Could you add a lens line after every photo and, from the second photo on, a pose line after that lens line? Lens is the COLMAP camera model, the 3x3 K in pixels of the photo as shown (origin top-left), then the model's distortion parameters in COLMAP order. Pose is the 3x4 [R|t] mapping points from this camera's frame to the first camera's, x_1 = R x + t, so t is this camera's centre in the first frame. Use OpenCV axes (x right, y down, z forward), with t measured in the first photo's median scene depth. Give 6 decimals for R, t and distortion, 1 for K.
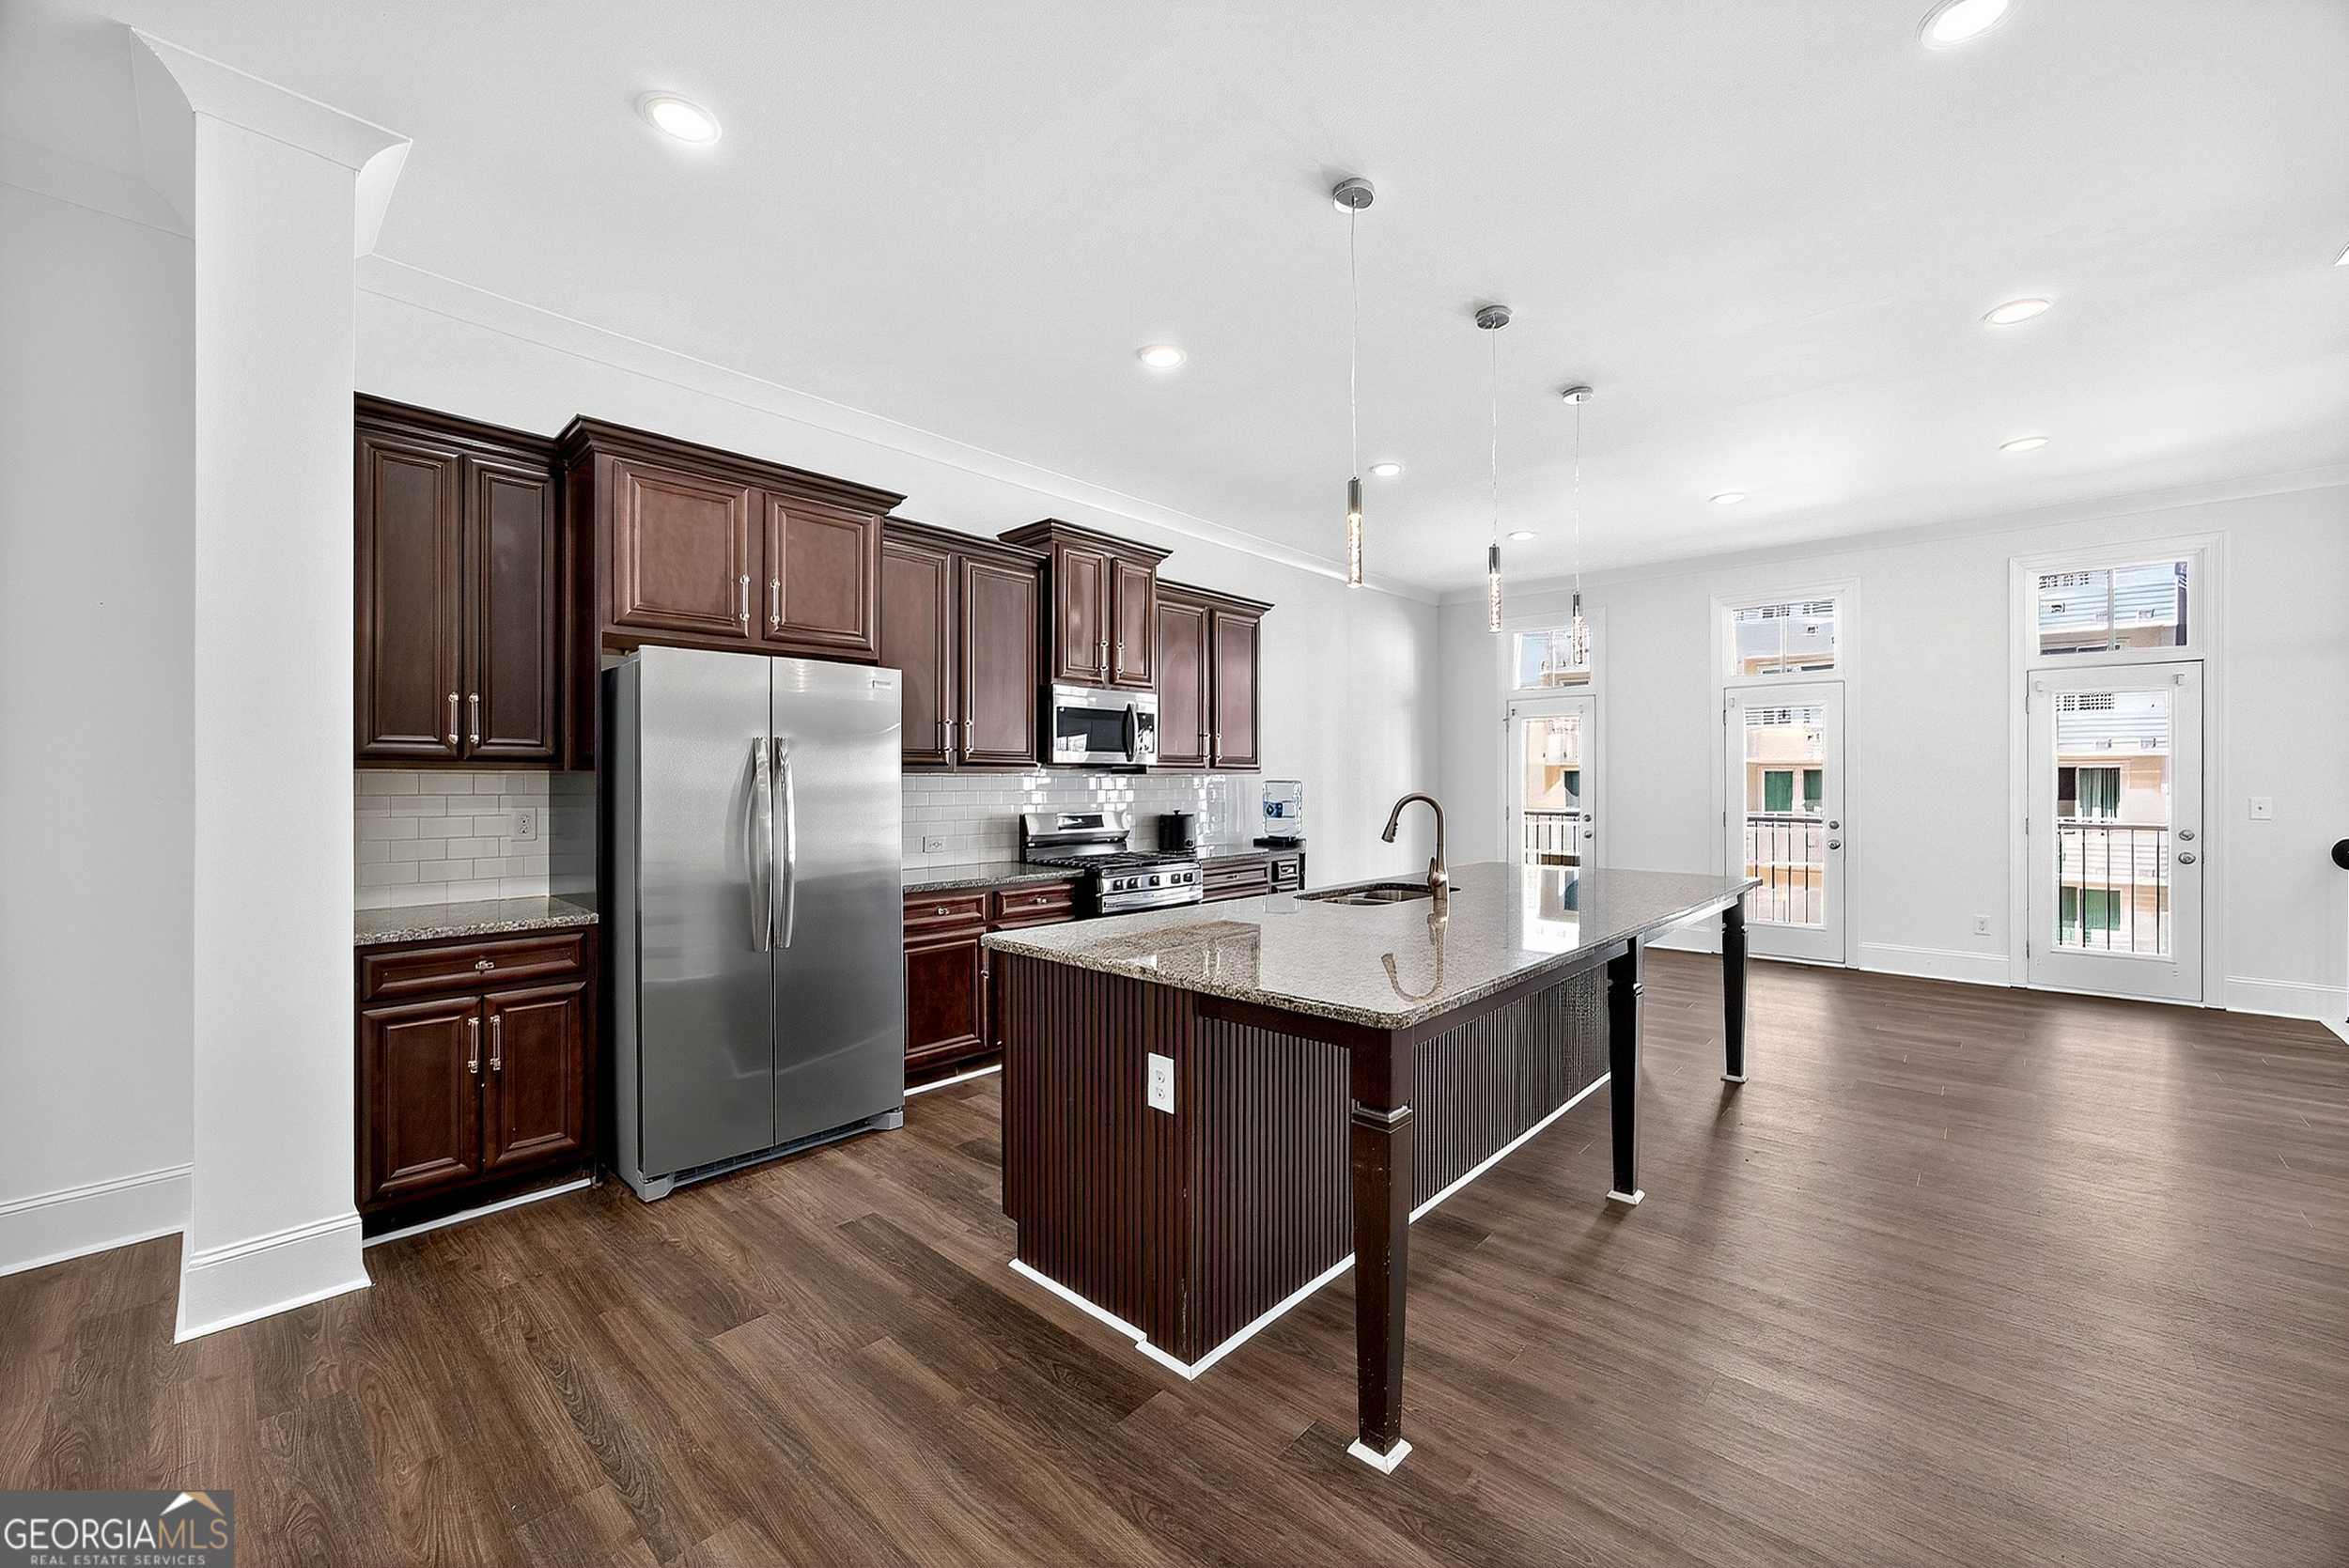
lens RADIAL K [[909.2, 0, 1187.0], [0, 909.2, 776.4], [0, 0, 1]] dist [-0.007591, 0.000909]
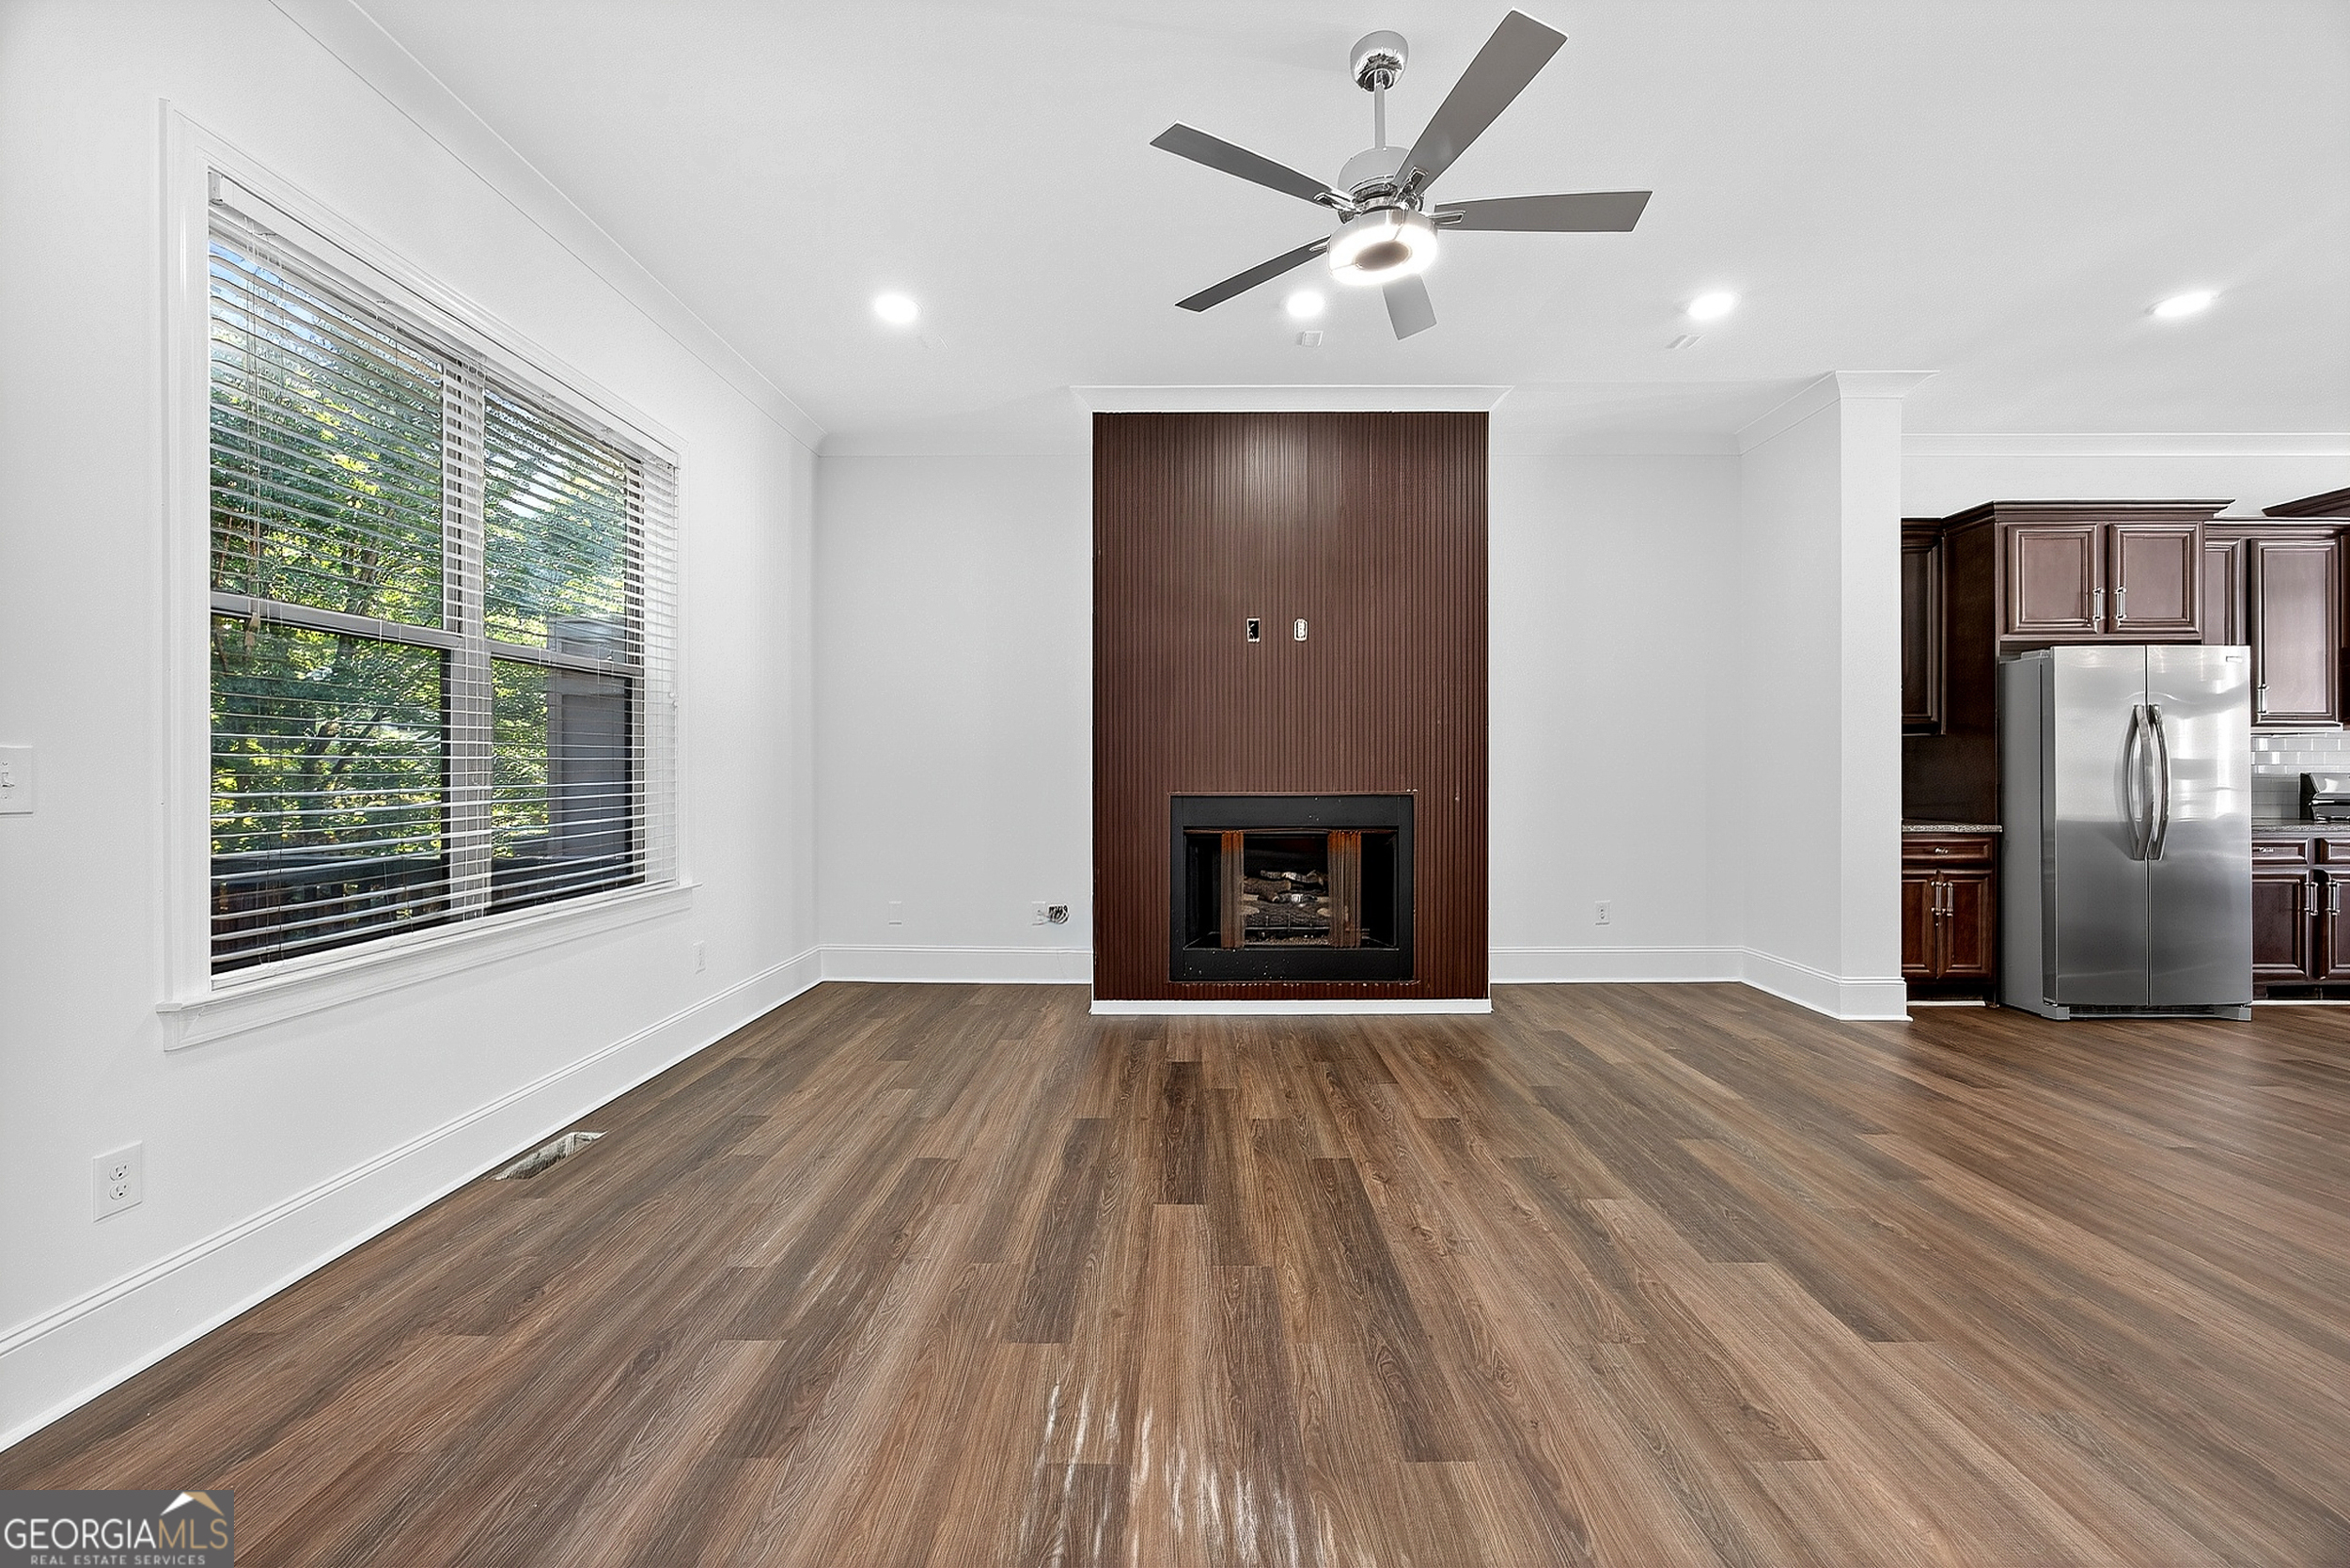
lens RADIAL K [[909.7, 0, 1187.5], [0, 909.7, 776.4], [0, 0, 1]] dist [-0.007591, 0.000909]
pose [[0.672986, -0.005187, -0.739637, -0.280095], [0.006879, 0.999976, -0.000754, 0.037023], [0.739623, -0.004580, 0.673005, -0.640381]]
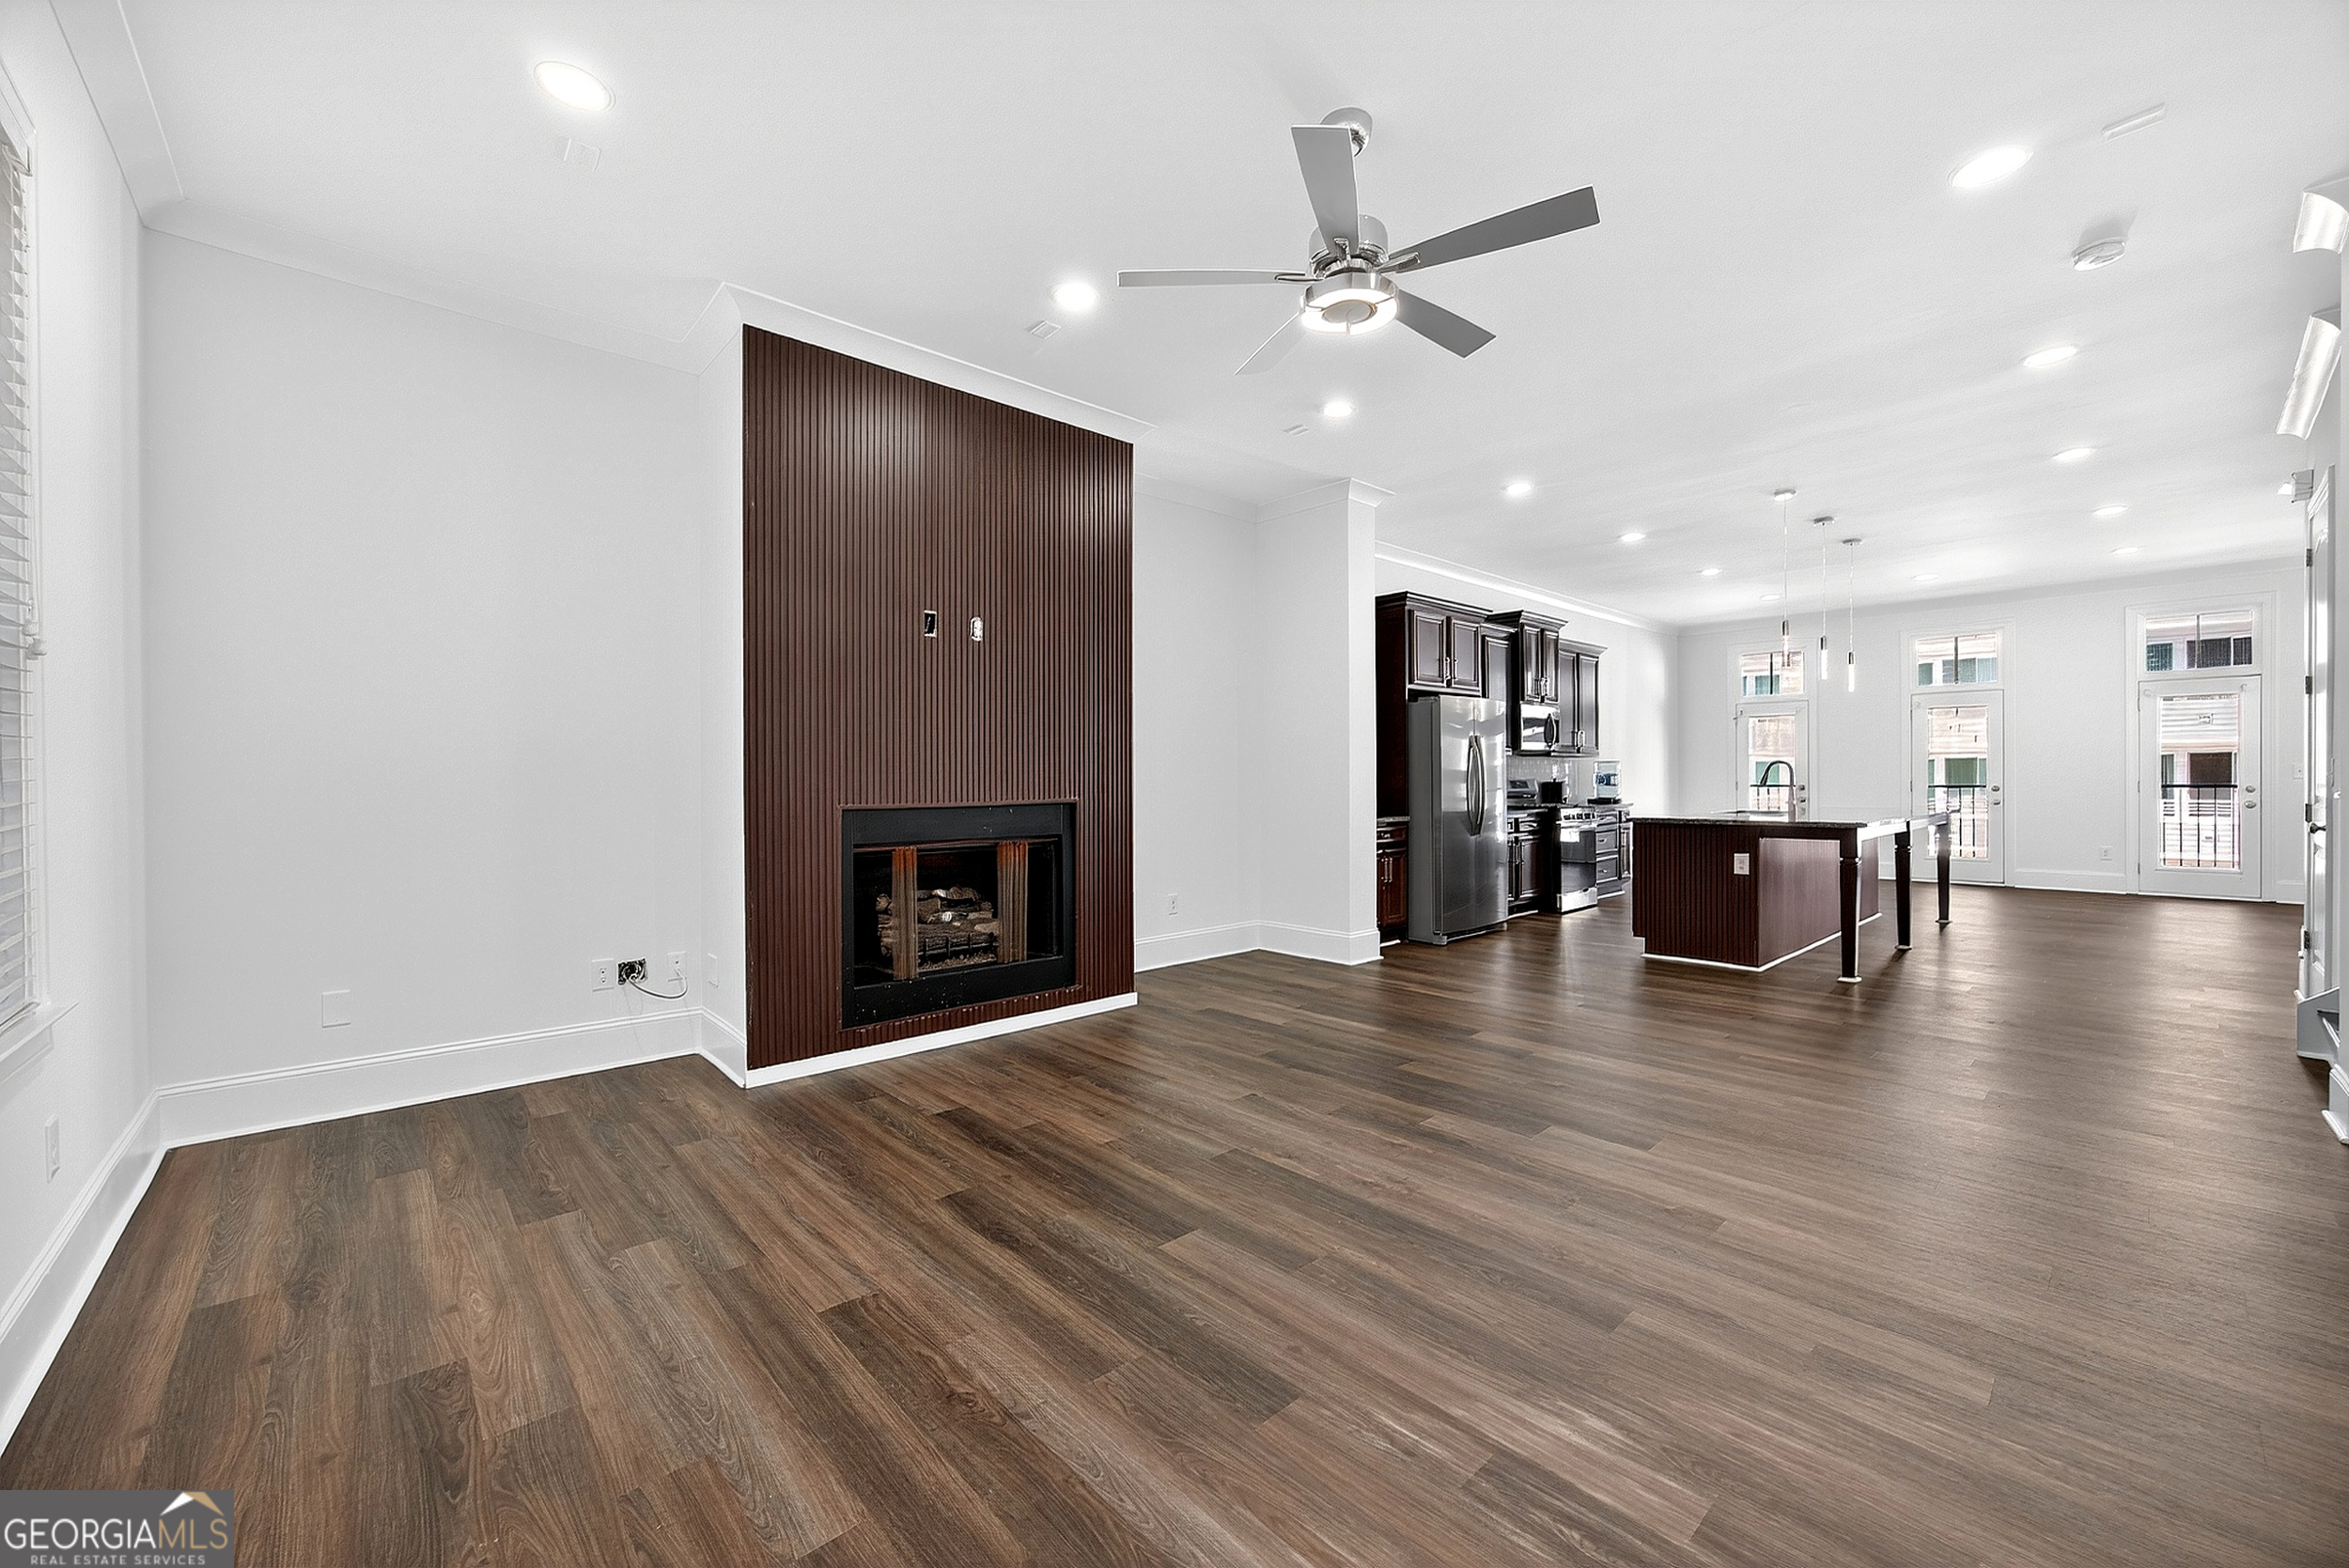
lens RADIAL K [[913.7, 0, 1190.2], [0, 913.7, 788.7], [0, 0, 1]] dist [-0.000826, 0.000556]
pose [[0.996511, -0.009838, -0.082877, -0.627635], [0.010763, 0.999885, 0.010715, 0.033592], [0.082762, -0.011570, 0.996502, -0.787033]]
